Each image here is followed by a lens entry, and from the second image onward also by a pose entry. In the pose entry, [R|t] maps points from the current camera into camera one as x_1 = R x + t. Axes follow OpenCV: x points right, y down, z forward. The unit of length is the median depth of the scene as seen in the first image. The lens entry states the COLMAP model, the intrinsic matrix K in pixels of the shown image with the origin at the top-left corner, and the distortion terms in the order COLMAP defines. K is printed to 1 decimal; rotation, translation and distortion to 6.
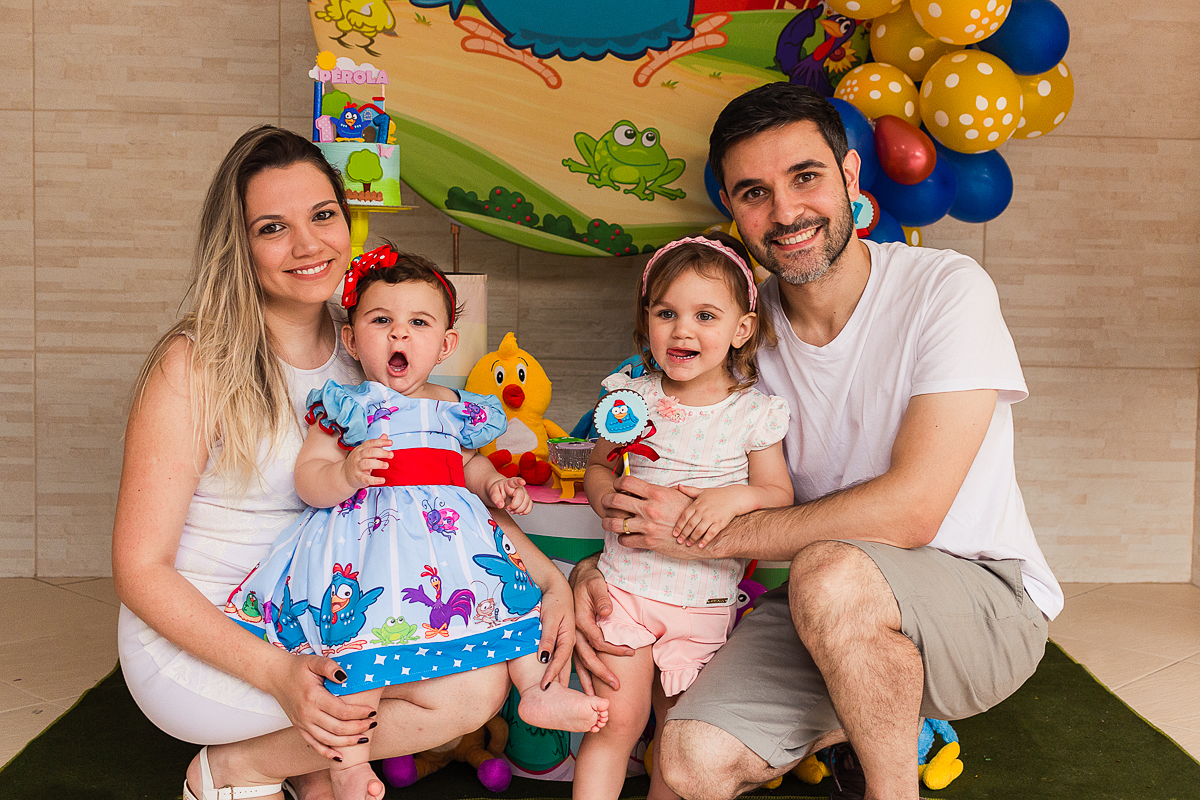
lens RADIAL K [[1508.9, 0, 683.8], [0, 1508.9, 337.5], [0, 0, 1]] dist [0.018913, 0.000000]
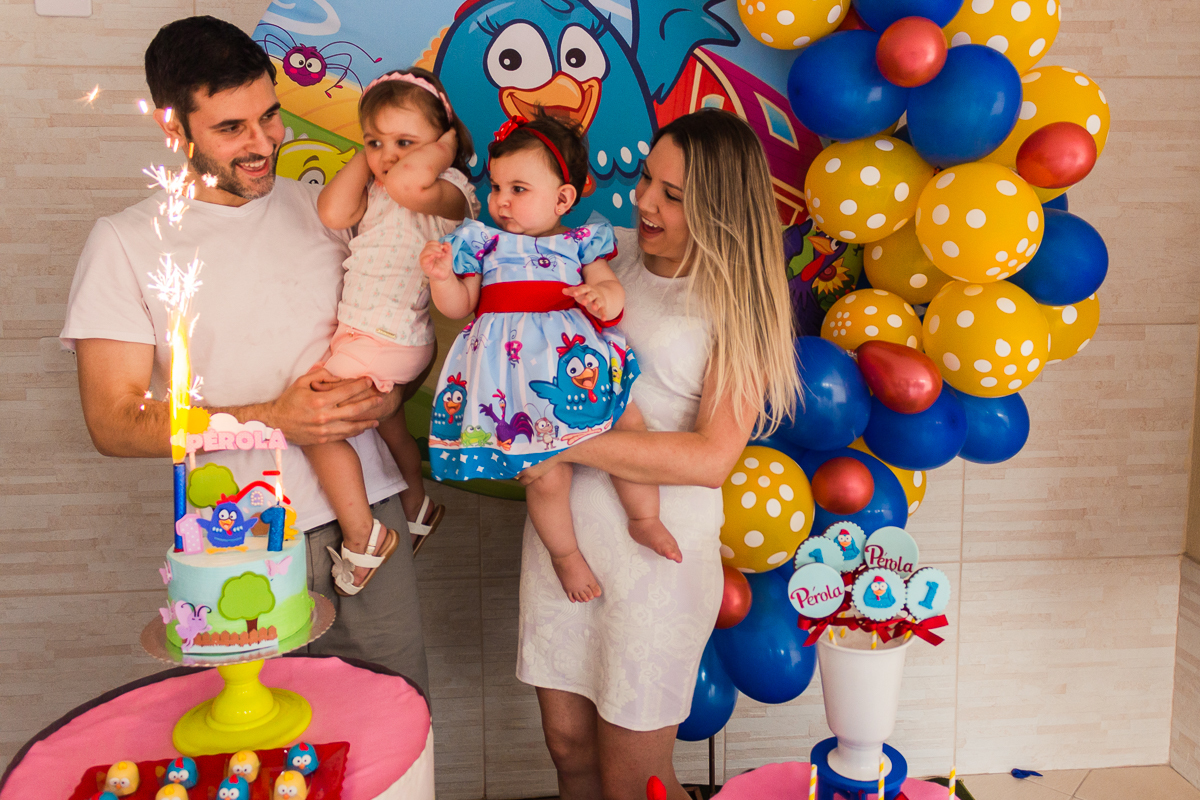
lens RADIAL K [[1016.3, 0, 626.5], [0, 1016.3, 325.2], [0, 0, 1]] dist [0.048698, -0.035629]
pose [[0.999334, -0.025352, 0.026238, -0.034027], [0.023666, 0.997754, 0.062669, -0.196446], [-0.027768, -0.062006, 0.997689, 0.395782]]
